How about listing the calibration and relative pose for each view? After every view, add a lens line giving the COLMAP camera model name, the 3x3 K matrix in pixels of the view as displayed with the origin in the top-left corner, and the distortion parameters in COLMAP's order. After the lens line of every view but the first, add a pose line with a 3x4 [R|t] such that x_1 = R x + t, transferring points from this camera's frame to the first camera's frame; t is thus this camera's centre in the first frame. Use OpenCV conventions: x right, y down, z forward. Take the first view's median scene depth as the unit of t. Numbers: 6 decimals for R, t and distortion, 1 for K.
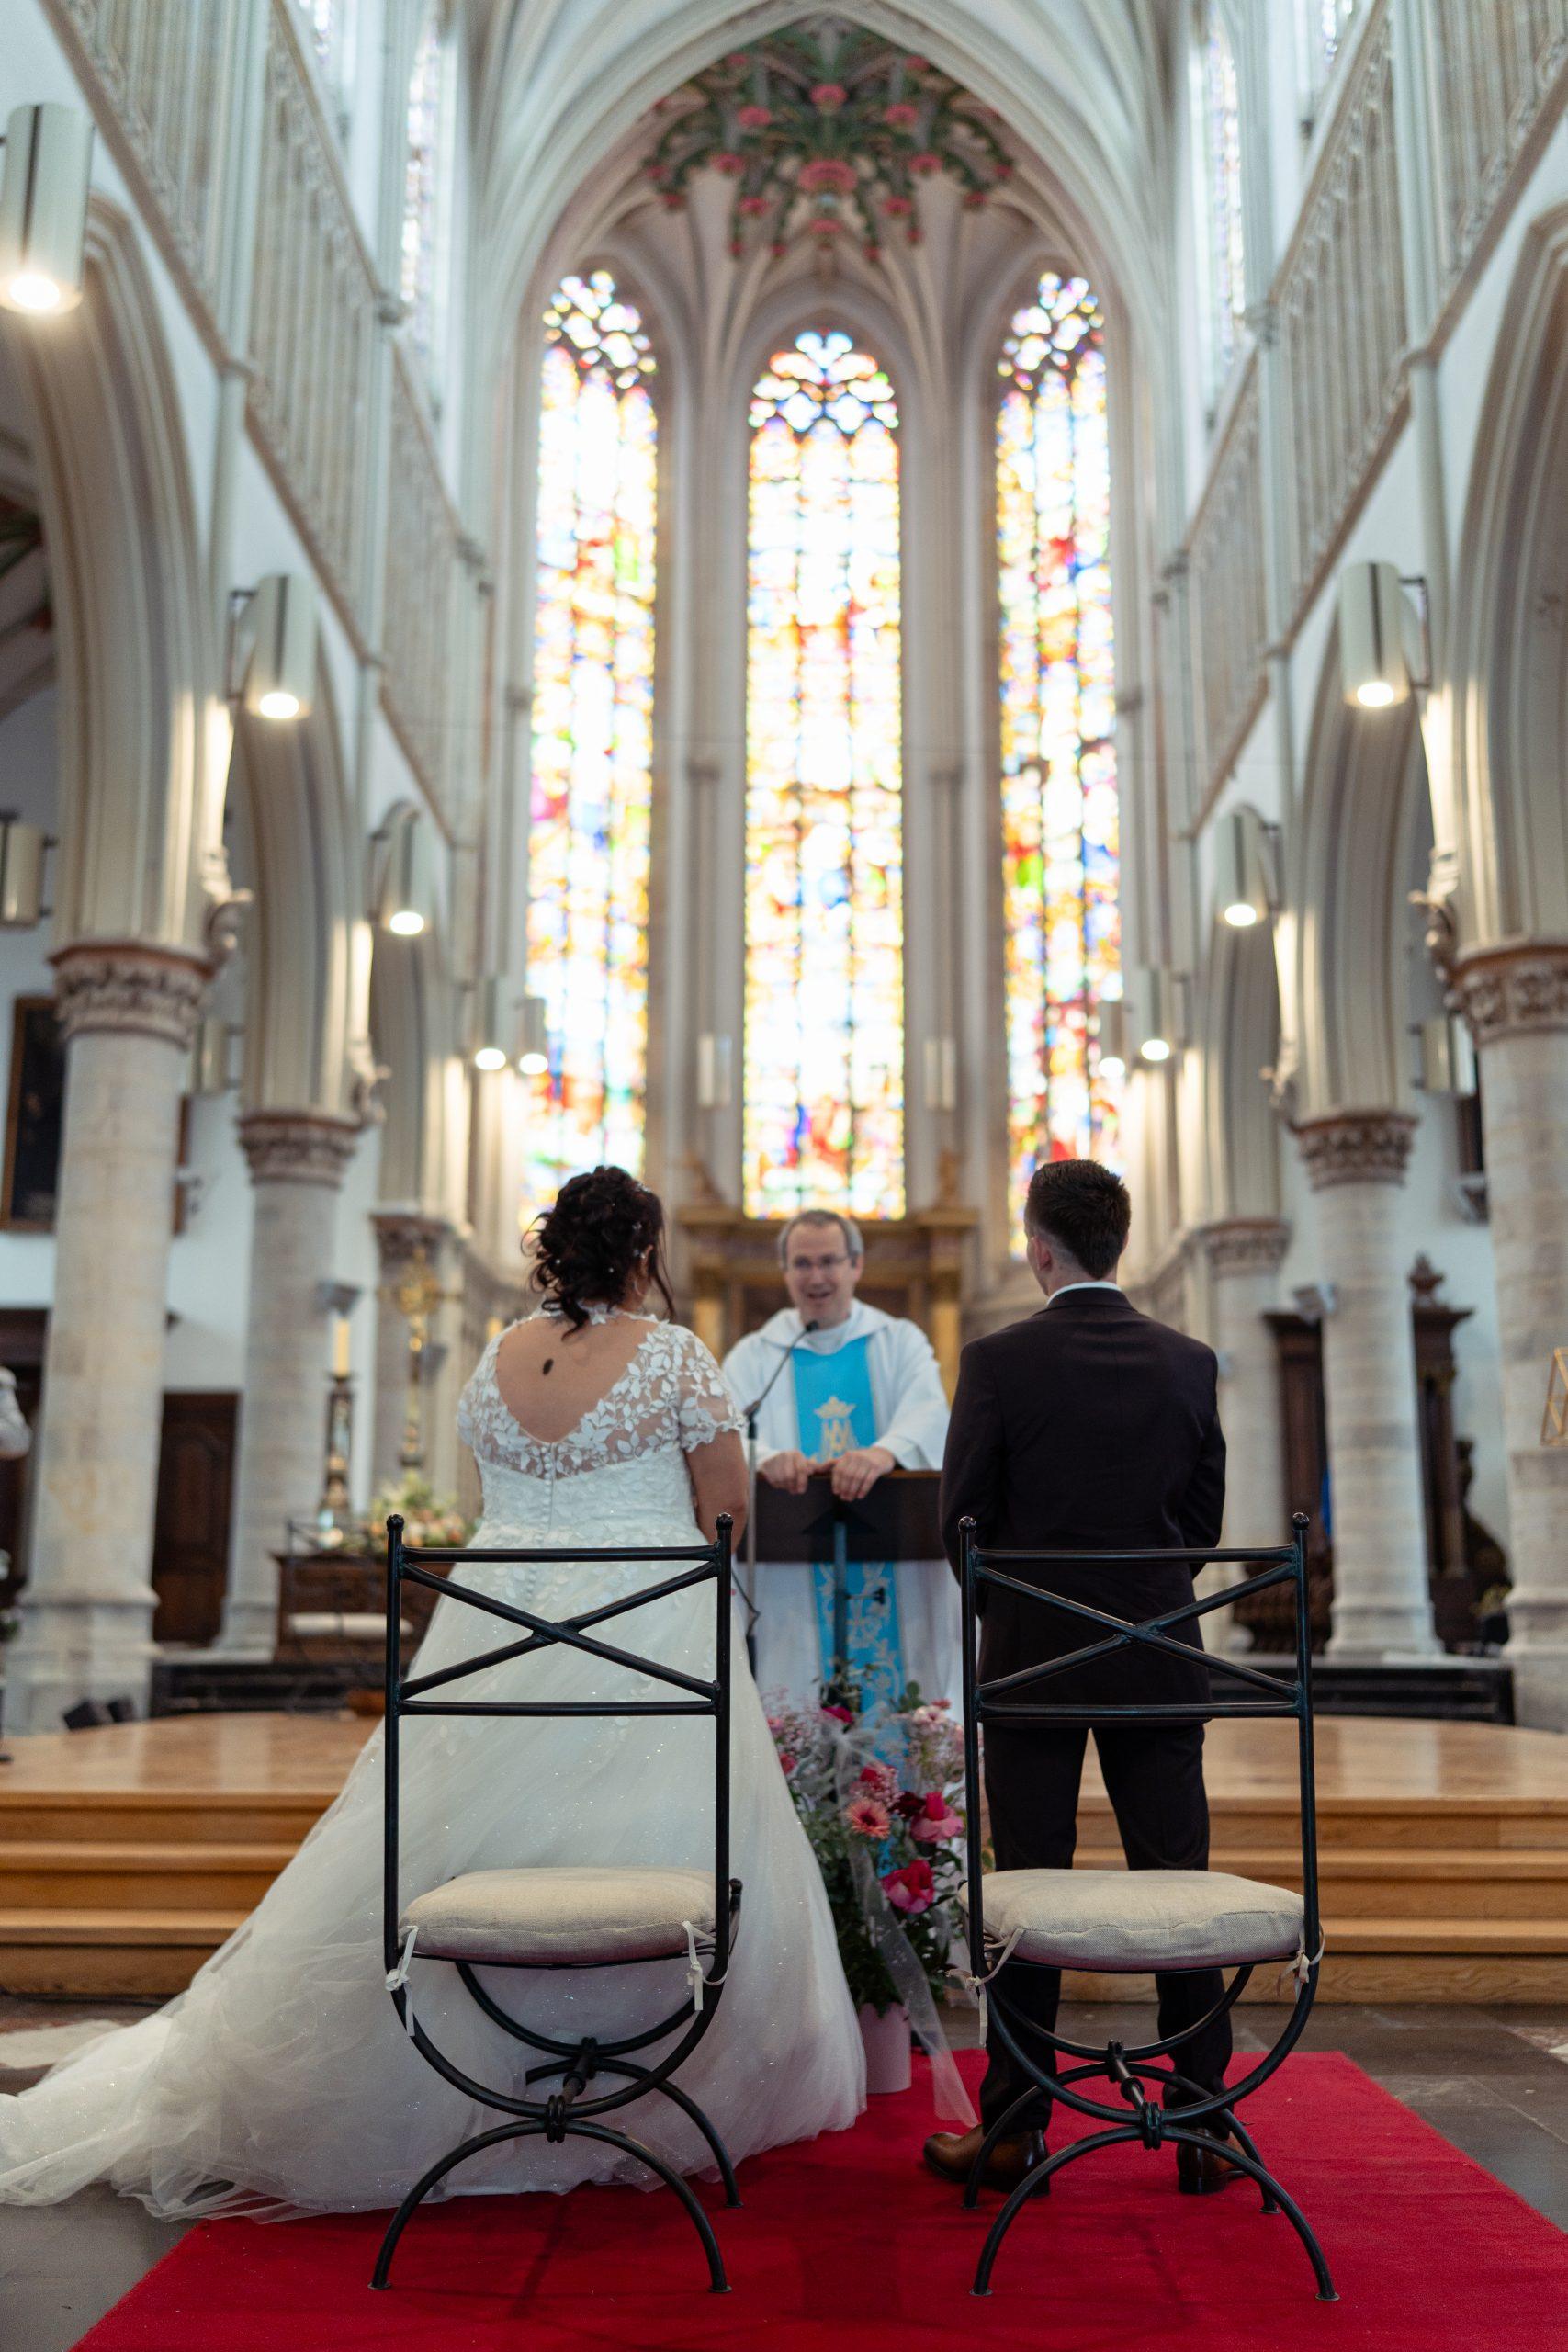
lens RADIAL K [[2285.2, 0, 783.7], [0, 2285.2, 1155.8], [0, 0, 1]] dist [-0.035928, 0.000000]
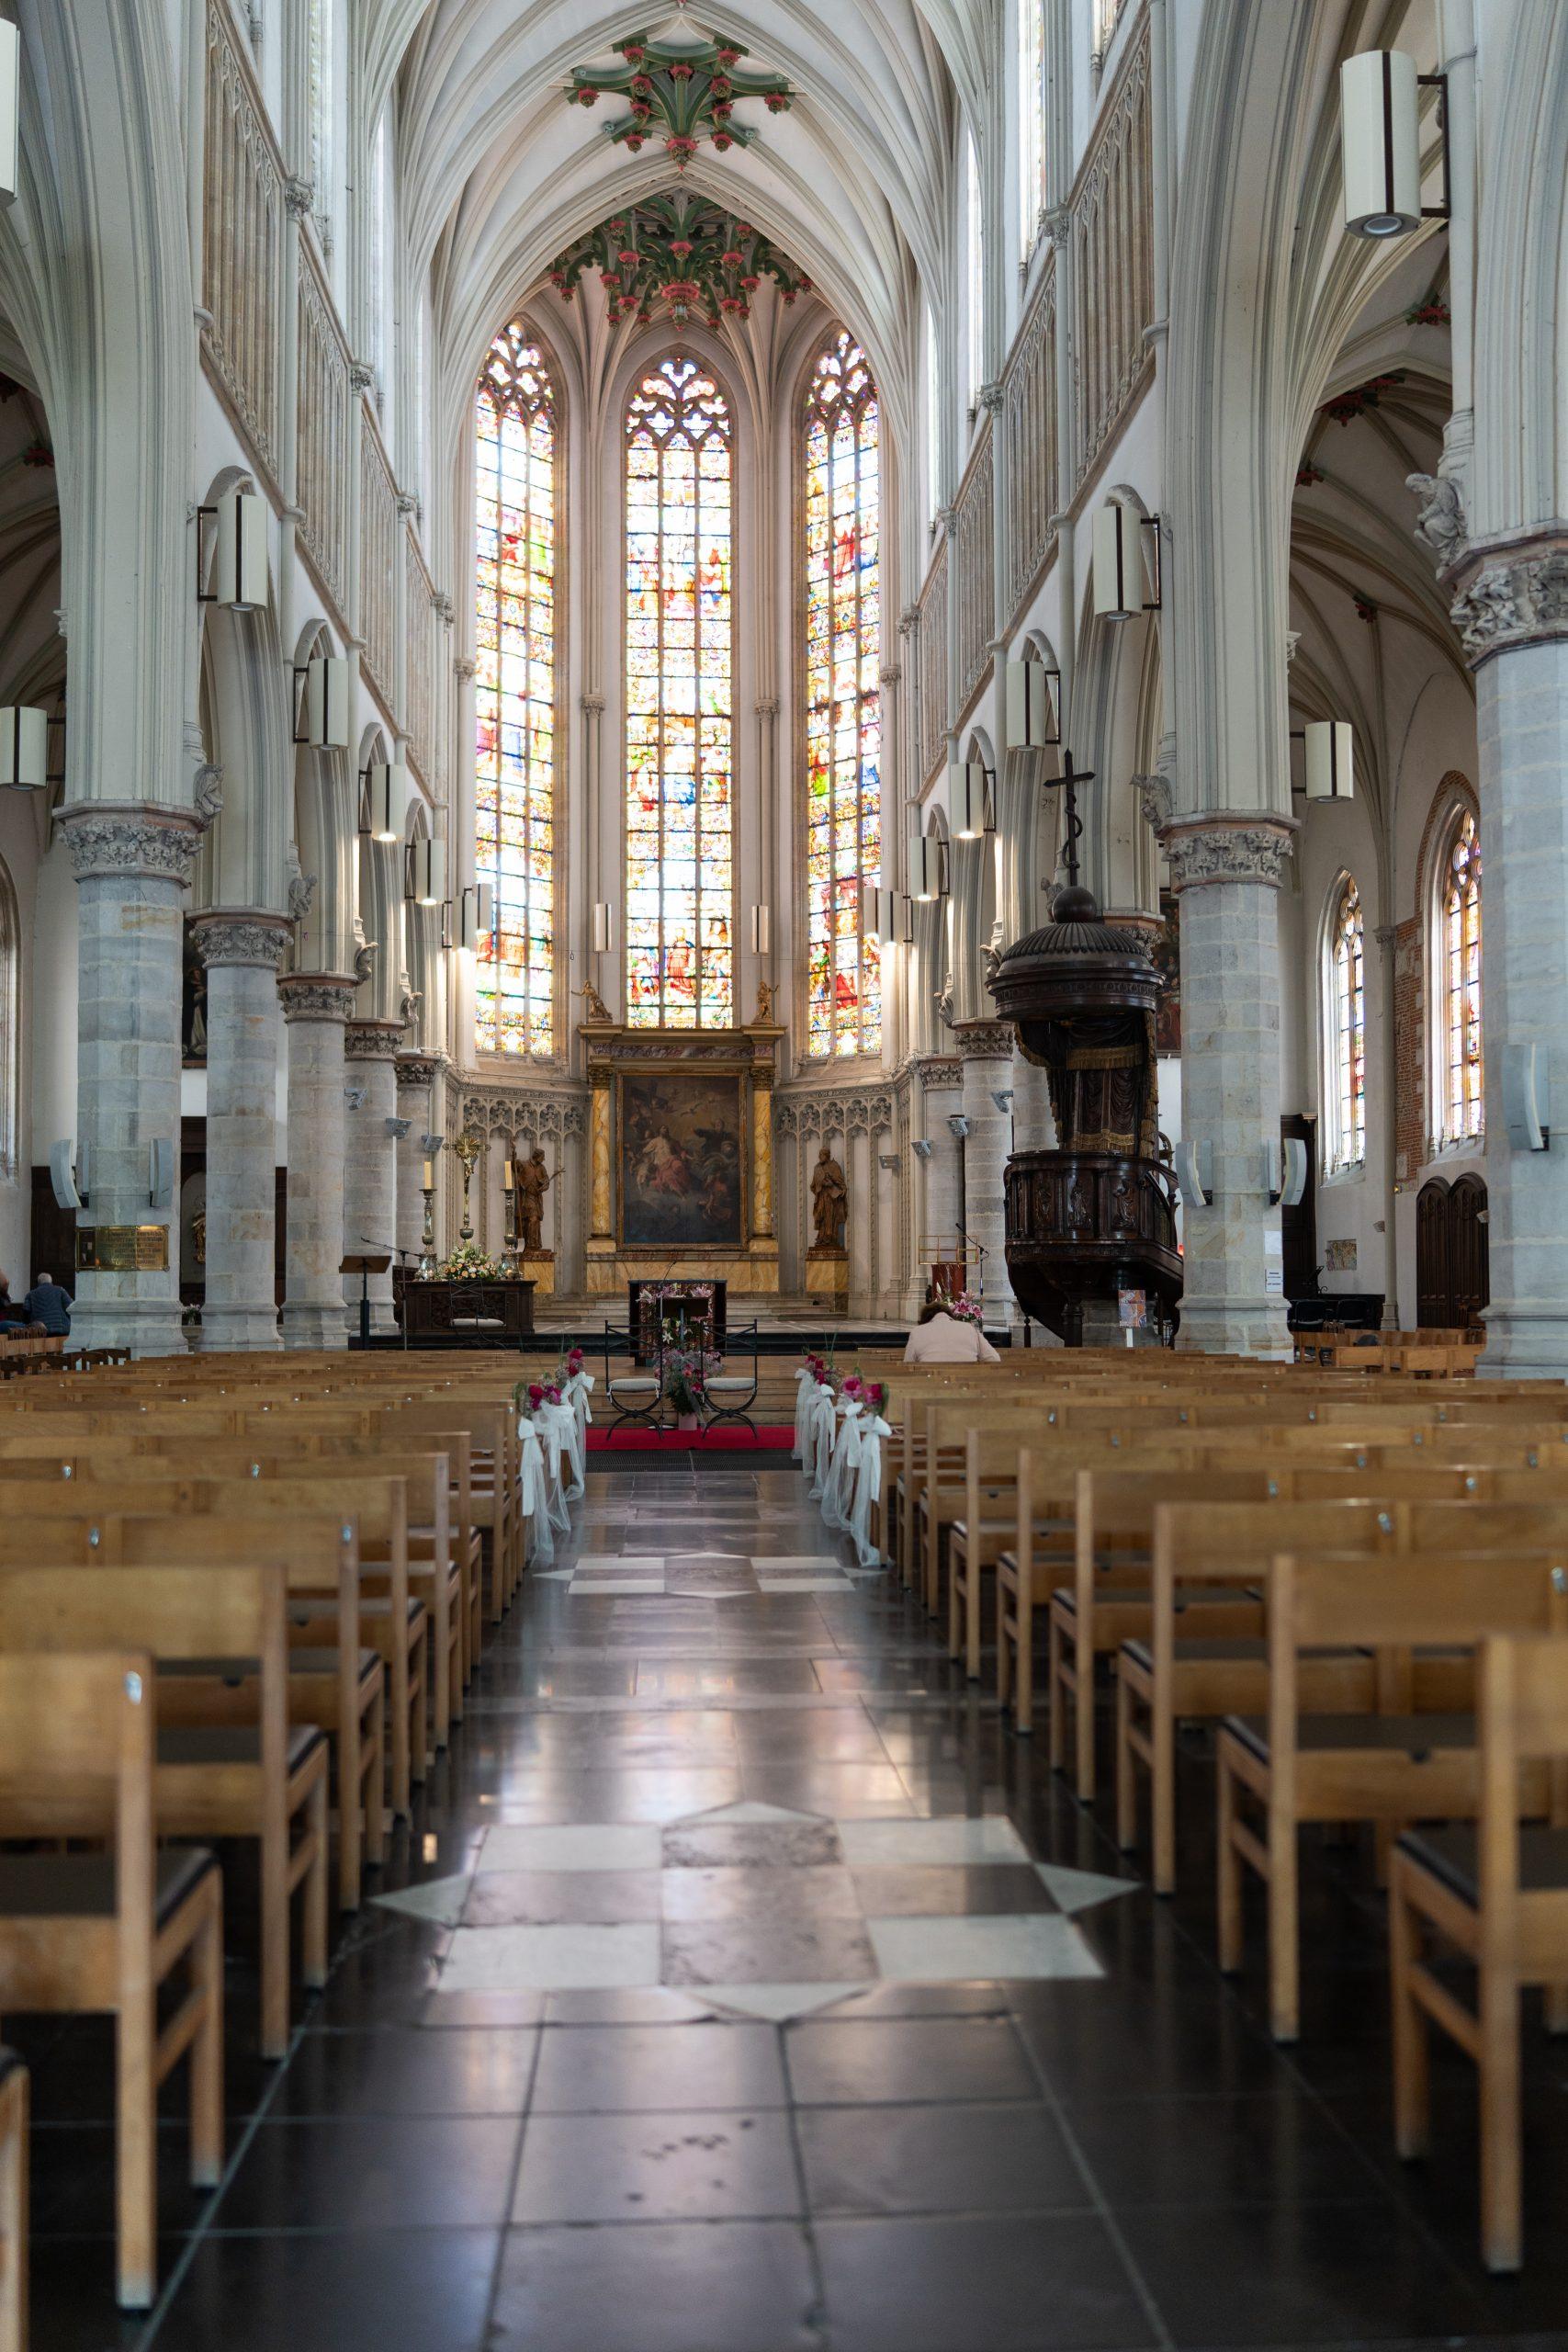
lens RADIAL K [[2285.2, 0, 788.4], [0, 2285.2, 1182.1], [0, 0, 1]] dist [-0.035928, 0.000000]
pose [[0.997933, -0.005620, 0.064018, -0.006671], [-0.004474, 0.987674, 0.156458, -0.102048], [-0.064108, -0.156421, 0.985608, -0.440742]]
